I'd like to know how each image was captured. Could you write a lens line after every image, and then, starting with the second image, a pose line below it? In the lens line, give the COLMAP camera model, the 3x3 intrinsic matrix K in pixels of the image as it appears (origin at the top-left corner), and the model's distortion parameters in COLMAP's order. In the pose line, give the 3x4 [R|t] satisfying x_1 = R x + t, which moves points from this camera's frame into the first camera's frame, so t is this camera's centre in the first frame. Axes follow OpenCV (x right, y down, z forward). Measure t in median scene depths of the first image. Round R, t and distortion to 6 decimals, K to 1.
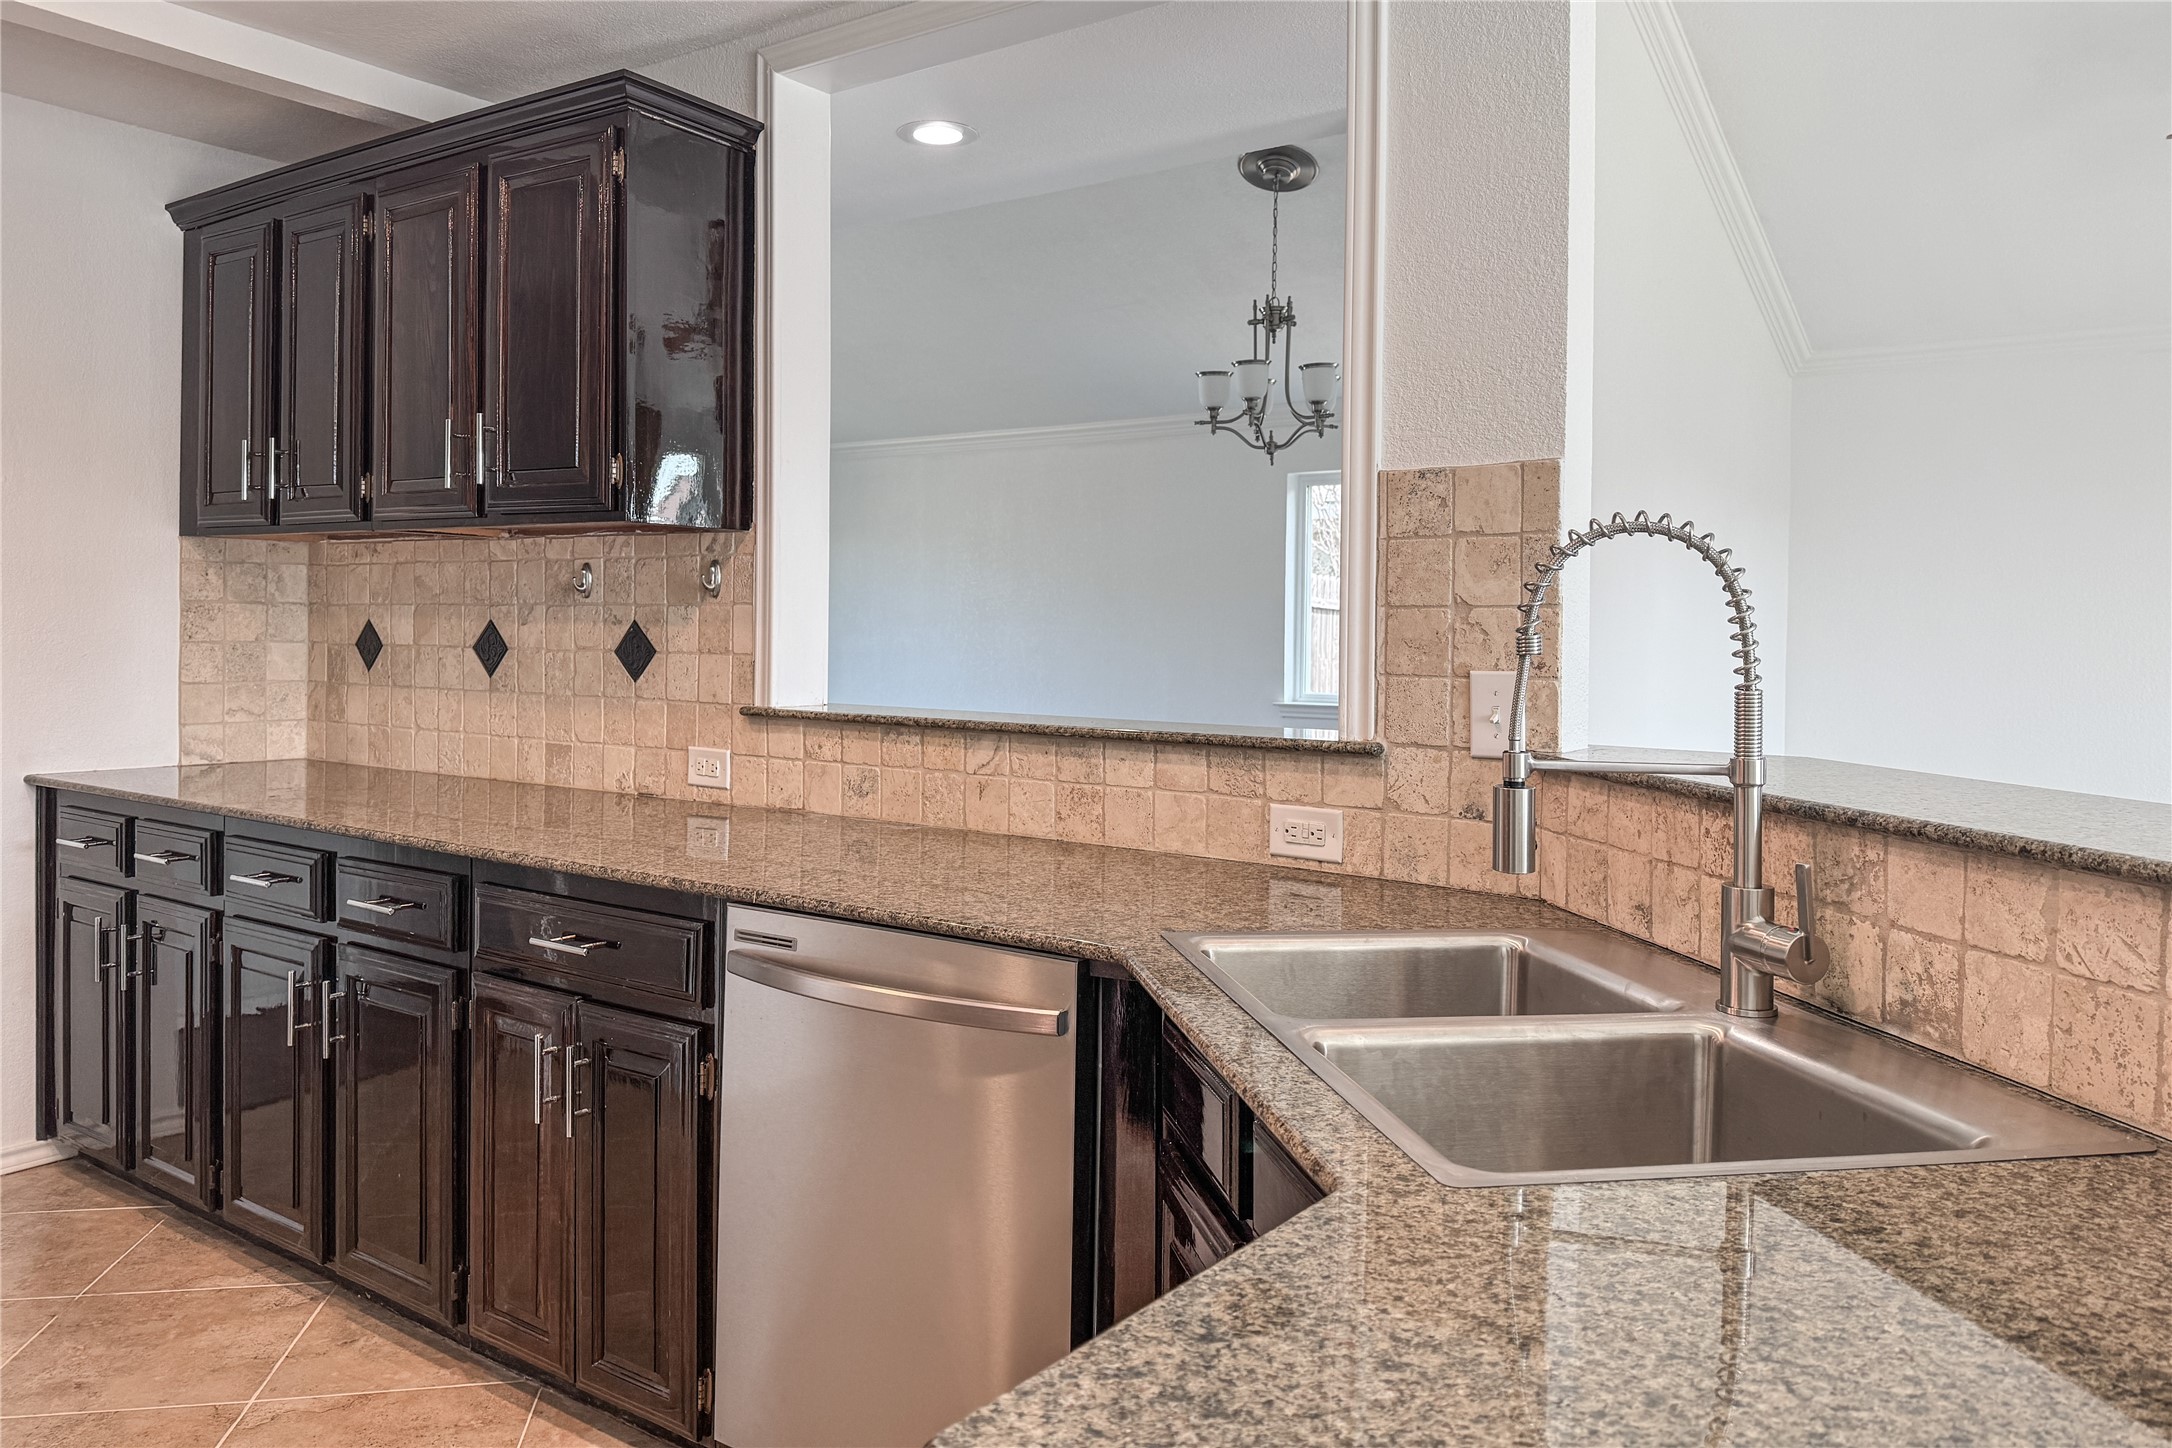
lens RADIAL K [[1538.6, 0, 1095.6], [0, 1538.6, 638.2], [0, 0, 1]] dist [0.093287, -0.115399]
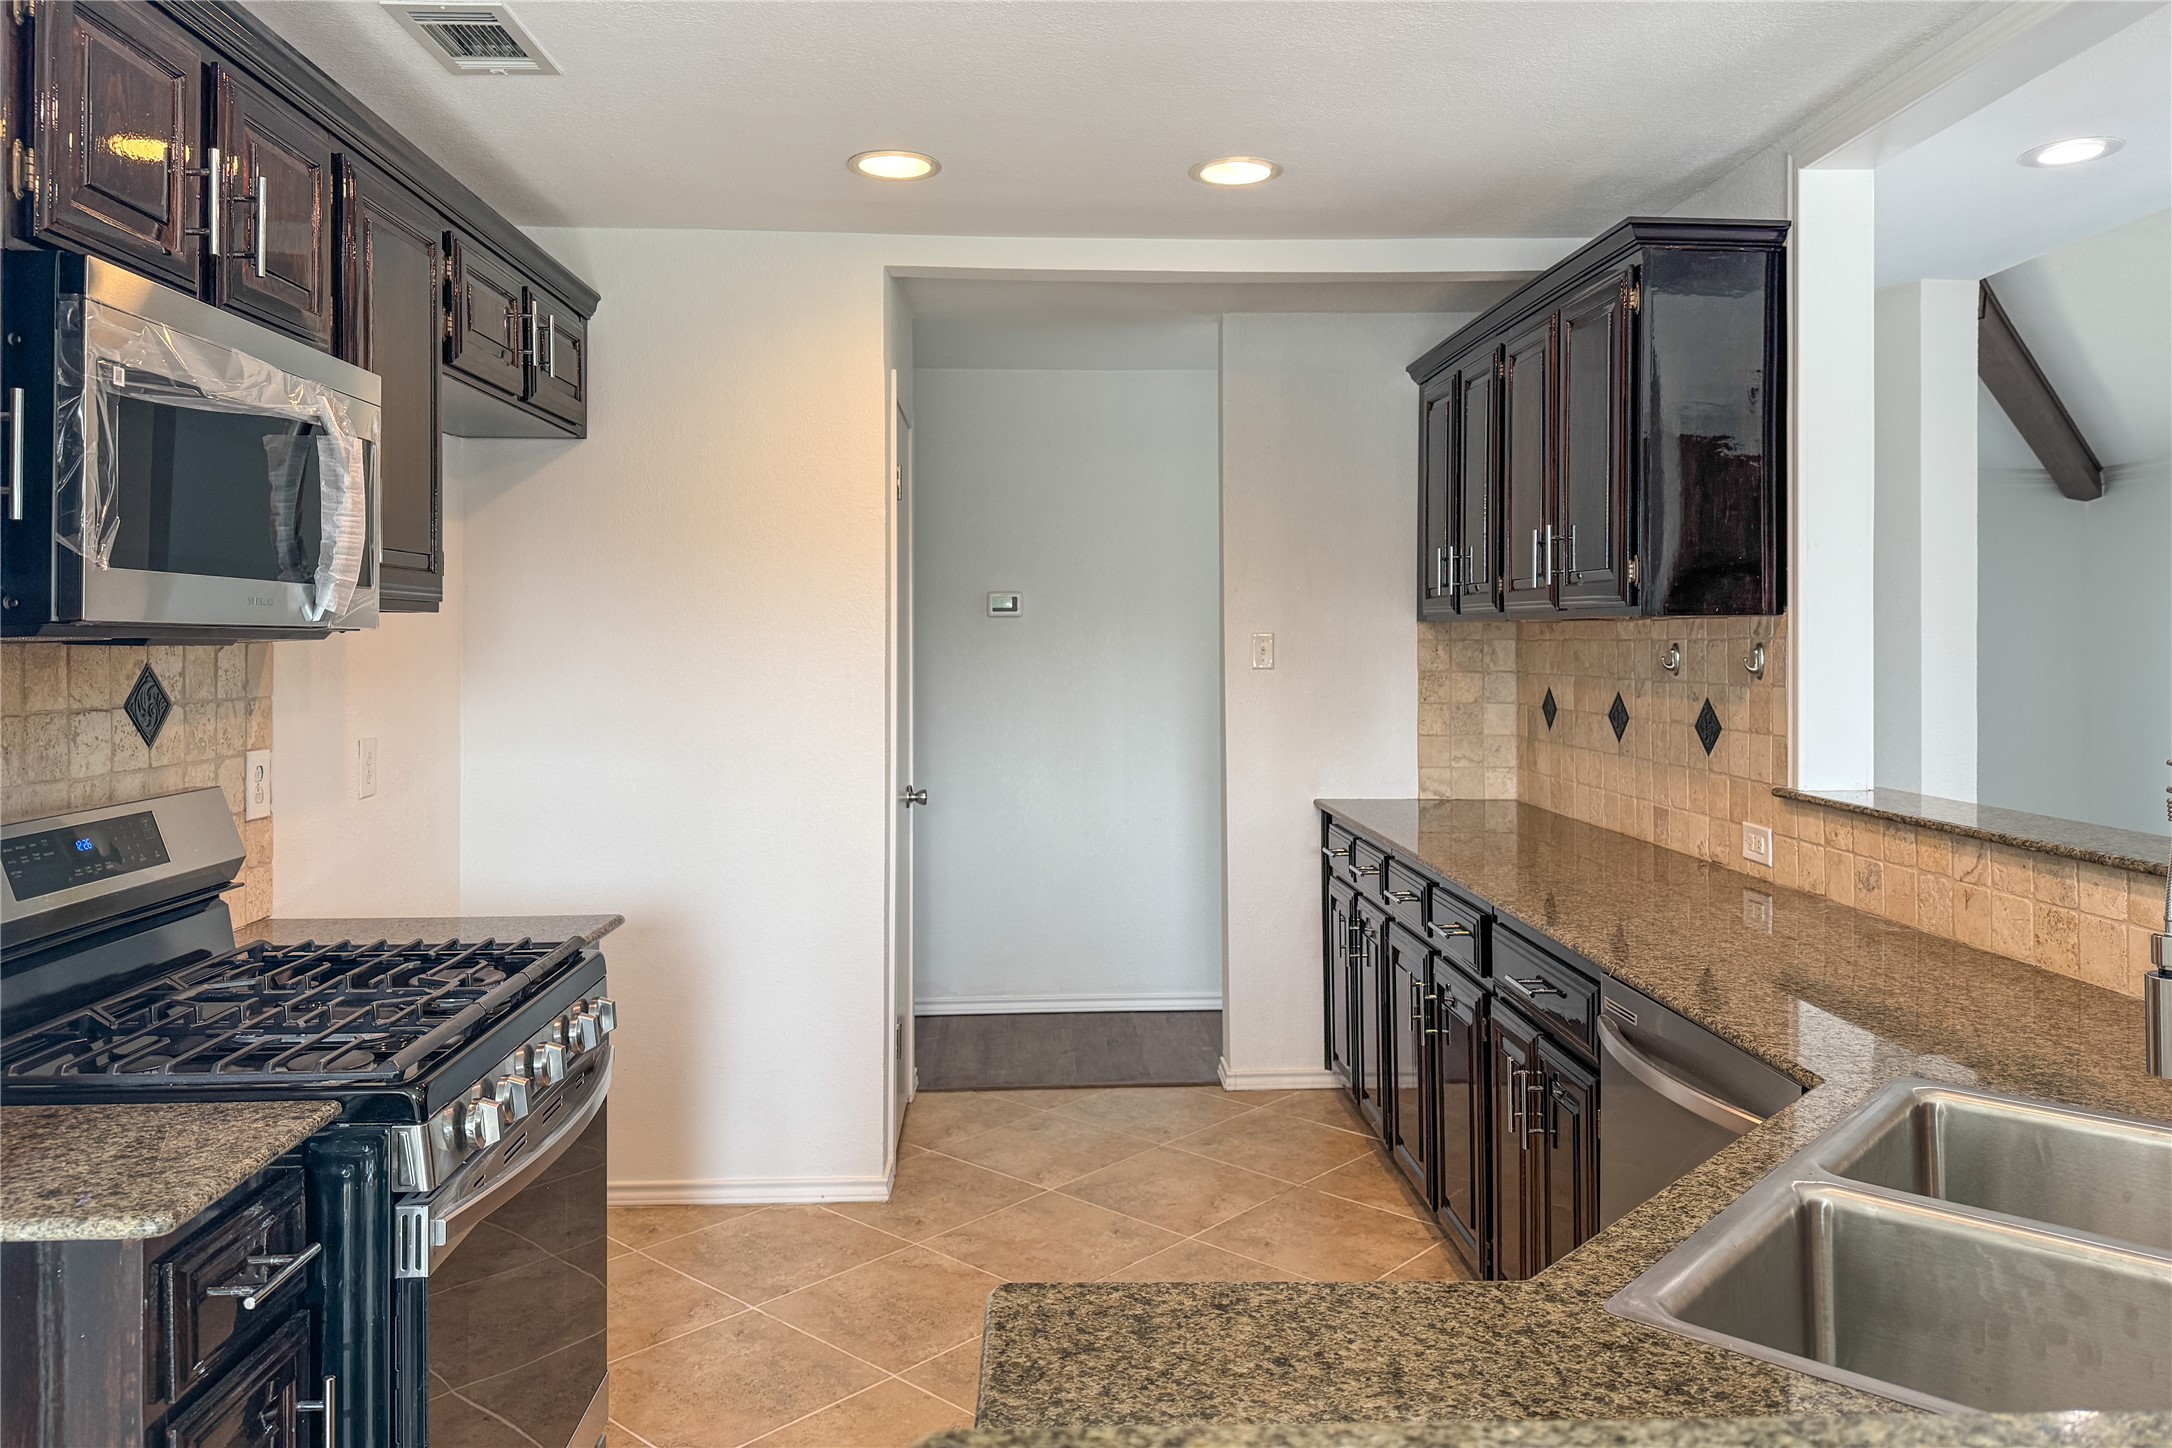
lens RADIAL K [[1538.6, 0, 1095.6], [0, 1538.6, 638.2], [0, 0, 1]] dist [0.093287, -0.115399]
pose [[0.620785, -0.010631, -0.783909, 0.300074], [-0.002143, 0.999881, -0.015257, -0.037661], [0.783978, 0.011151, 0.620689, 0.004732]]
